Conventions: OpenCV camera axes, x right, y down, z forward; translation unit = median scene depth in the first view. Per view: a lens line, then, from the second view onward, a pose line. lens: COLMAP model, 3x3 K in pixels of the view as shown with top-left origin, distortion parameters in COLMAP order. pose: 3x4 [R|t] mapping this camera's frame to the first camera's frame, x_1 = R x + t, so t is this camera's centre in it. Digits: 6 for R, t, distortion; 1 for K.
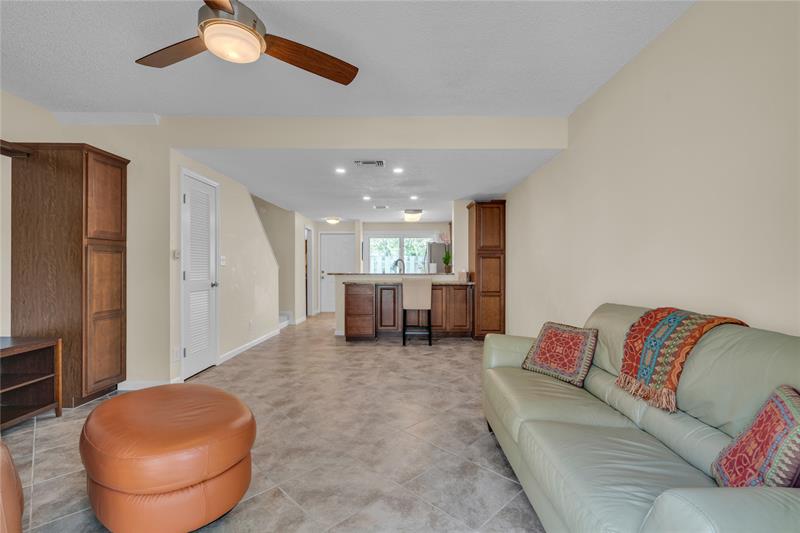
lens RADIAL K [[366.1, 0, 397.7], [0, 366.1, 266.3], [0, 0, 1]] dist [0.001794, 0.000713]
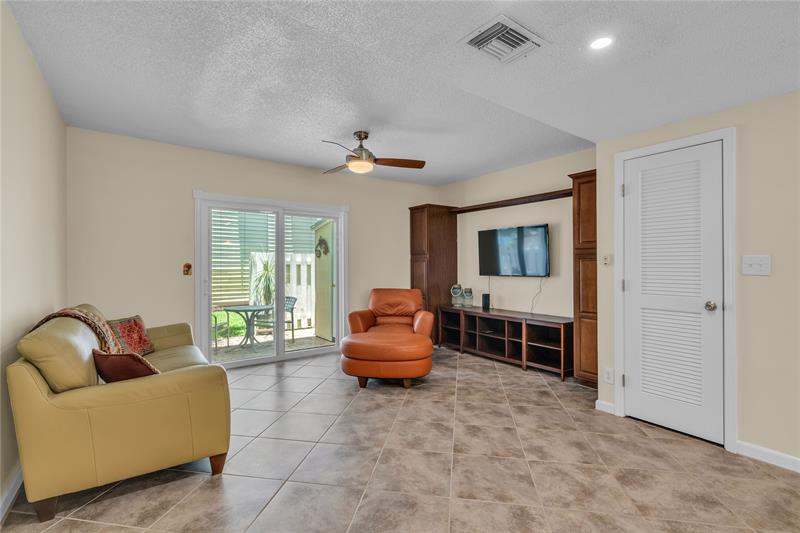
lens RADIAL K [[366.1, 0, 399.0], [0, 366.1, 265.1], [0, 0, 1]] dist [0.001794, 0.000713]
pose [[-0.804172, 0.002399, -0.594392, 0.357292], [0.002150, 0.999997, 0.001126, -0.024712], [0.594393, -0.000372, -0.804174, 1.633904]]
